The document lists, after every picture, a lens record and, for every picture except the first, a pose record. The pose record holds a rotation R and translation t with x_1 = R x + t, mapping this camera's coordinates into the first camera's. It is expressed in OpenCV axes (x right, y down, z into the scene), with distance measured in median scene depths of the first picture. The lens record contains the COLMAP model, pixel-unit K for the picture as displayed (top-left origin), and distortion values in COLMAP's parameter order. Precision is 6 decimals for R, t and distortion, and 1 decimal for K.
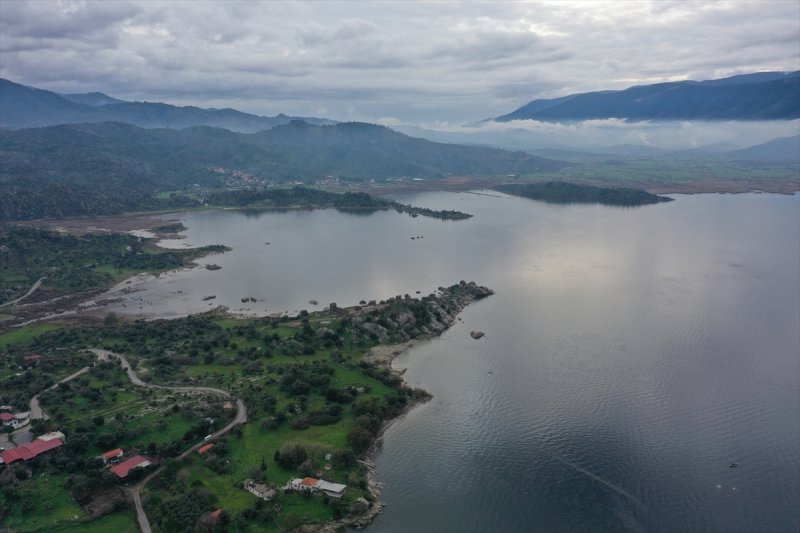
lens RADIAL K [[635.8, 0, 400.9], [0, 635.8, 261.2], [0, 0, 1]] dist [0.013653, 0.010484]
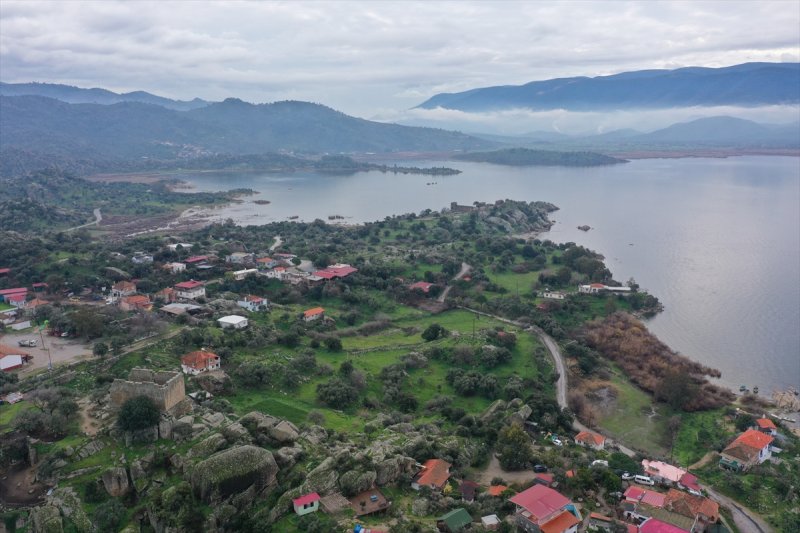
lens RADIAL K [[635.8, 0, 400.9], [0, 635.8, 261.2], [0, 0, 1]] dist [0.013653, 0.010484]
pose [[0.986999, -0.028198, 0.158234, -0.376801], [0.027527, 0.999600, 0.006430, 0.160564], [-0.158352, -0.001991, 0.987381, -0.036884]]
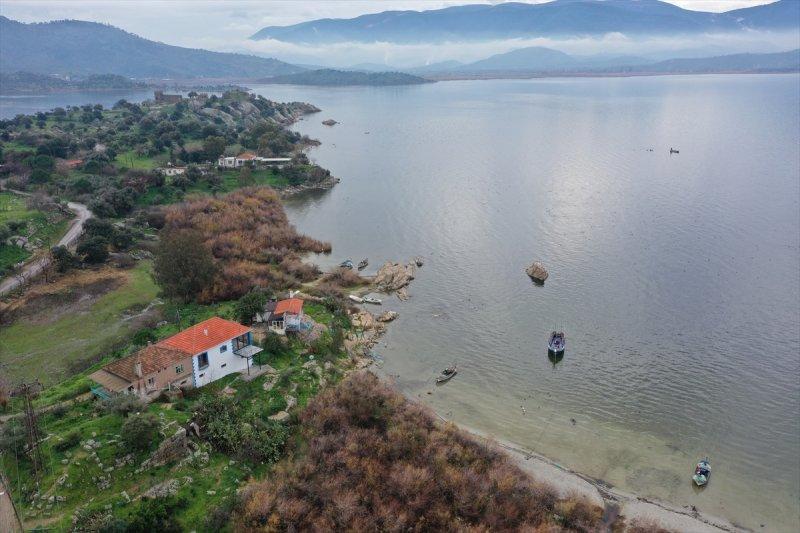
lens RADIAL K [[635.8, 0, 400.9], [0, 635.8, 261.2], [0, 0, 1]] dist [0.013653, 0.010484]
pose [[0.919431, -0.111085, 0.377236, -0.159470], [0.075499, 0.991291, 0.107894, 0.228036], [-0.385937, -0.070720, 0.919811, 0.096859]]
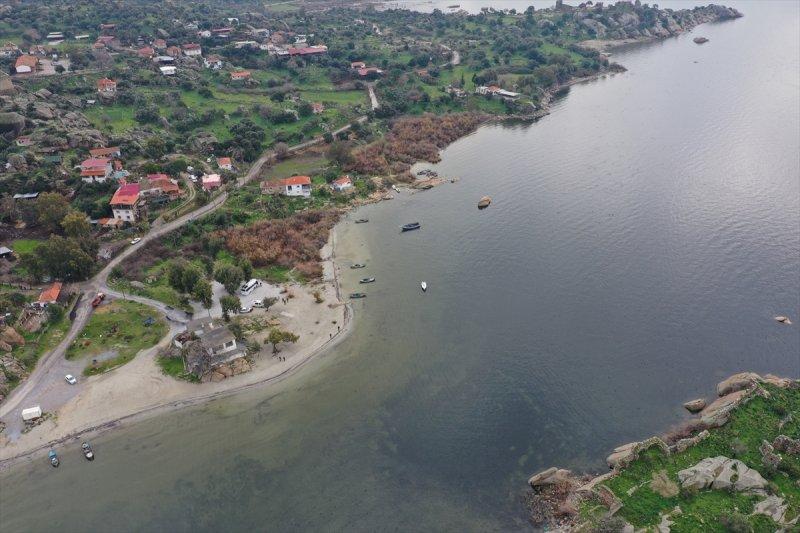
lens RADIAL K [[635.8, 0, 400.9], [0, 635.8, 261.2], [0, 0, 1]] dist [0.013653, 0.010484]
pose [[0.915105, 0.195120, -0.352861, 0.113980], [-0.074514, 0.941879, 0.327583, 0.151323], [0.396270, -0.273480, 0.876458, -0.155190]]
